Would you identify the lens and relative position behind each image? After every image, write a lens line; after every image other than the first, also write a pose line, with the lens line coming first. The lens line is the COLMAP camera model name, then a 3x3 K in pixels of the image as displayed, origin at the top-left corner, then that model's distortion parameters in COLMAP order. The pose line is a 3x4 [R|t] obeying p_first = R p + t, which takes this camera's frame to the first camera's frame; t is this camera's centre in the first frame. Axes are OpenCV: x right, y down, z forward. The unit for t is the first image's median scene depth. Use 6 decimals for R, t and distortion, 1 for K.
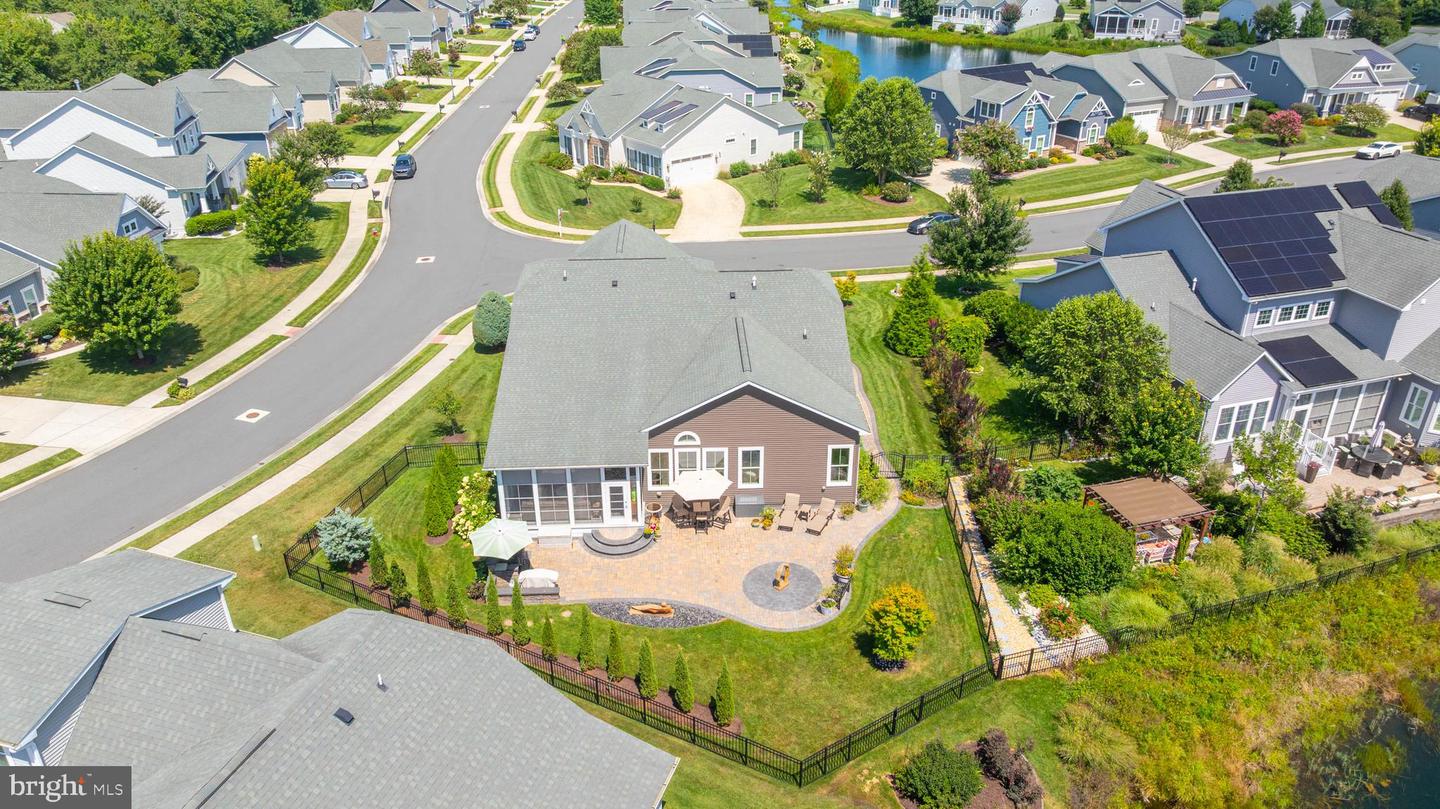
lens RADIAL K [[1012.5, 0, 720.0], [0, 1012.5, 404.5], [0, 0, 1]] dist [-0.015897, 0.002650]
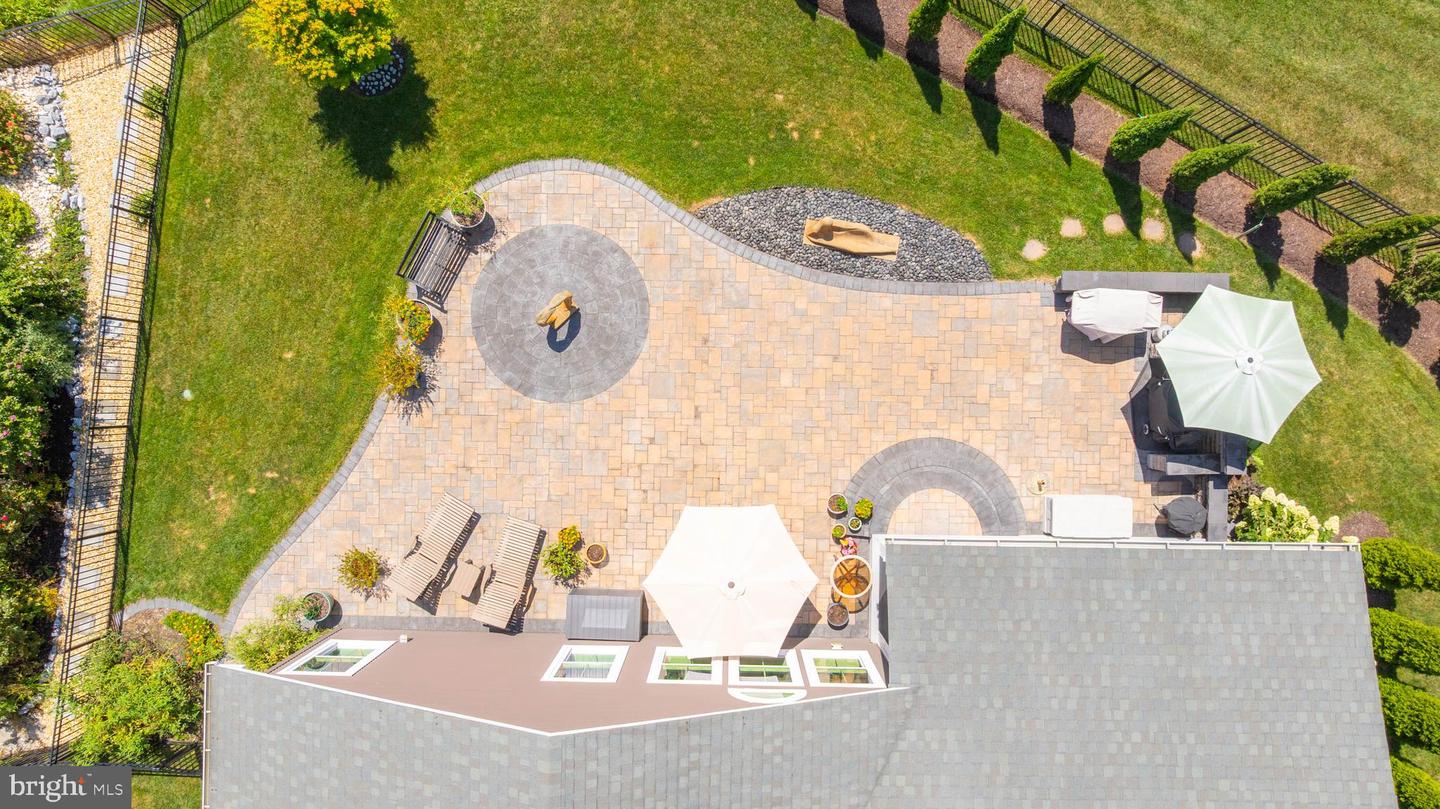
lens RADIAL K [[1012.5, 0, 720.0], [0, 1012.5, 404.5], [0, 0, 1]] dist [-0.015897, 0.002650]
pose [[-0.997759, -0.066819, -0.003430, -0.009235], [0.027897, -0.462062, 0.886409, -0.220094], [-0.060814, 0.884327, 0.462891, 0.773502]]
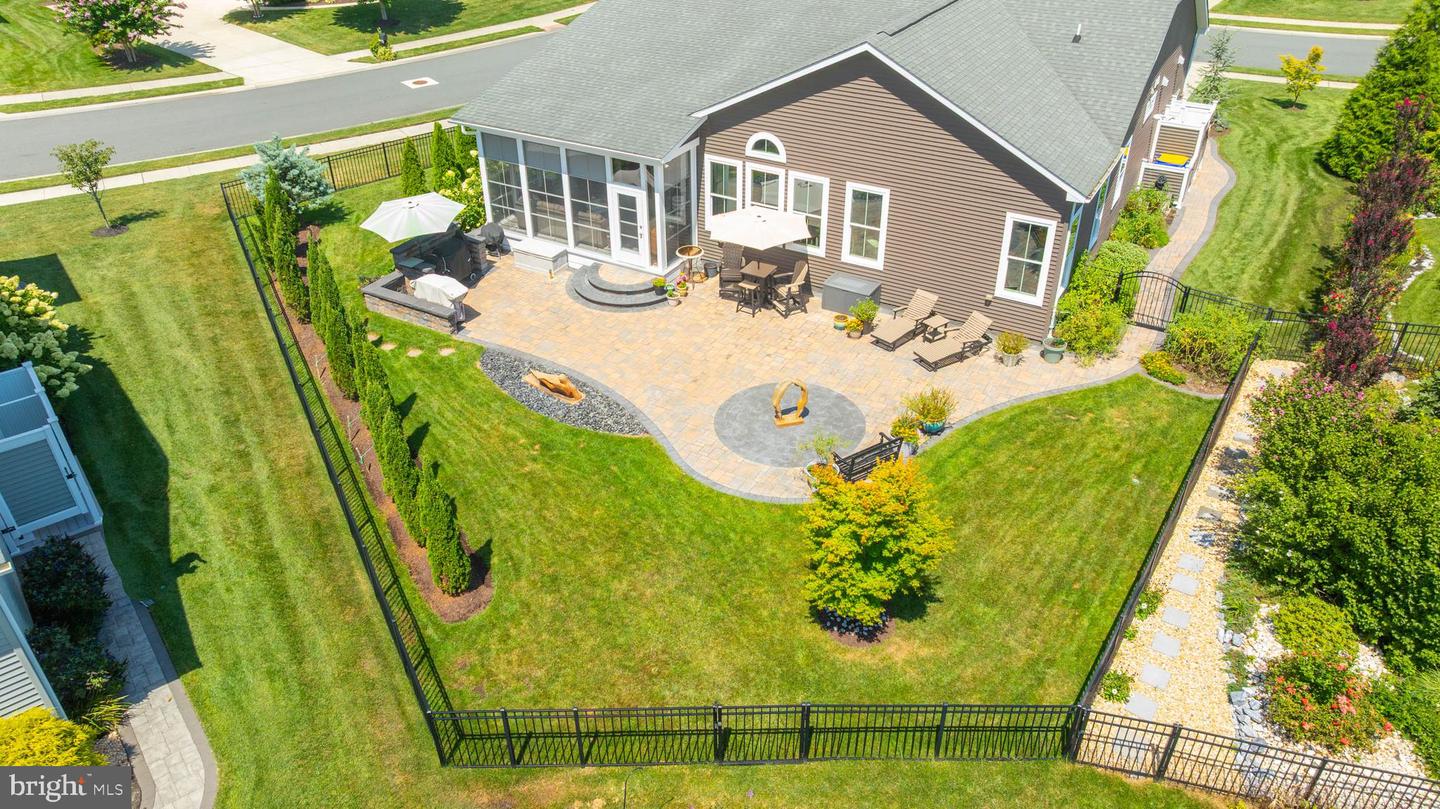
lens RADIAL K [[1012.5, 0, 720.0], [0, 1012.5, 404.5], [0, 0, 1]] dist [-0.015897, 0.002650]
pose [[0.841796, 0.290463, -0.454984, 0.252569], [-0.241518, 0.956477, 0.163769, 0.086988], [0.482751, -0.027974, 0.875311, 0.487804]]
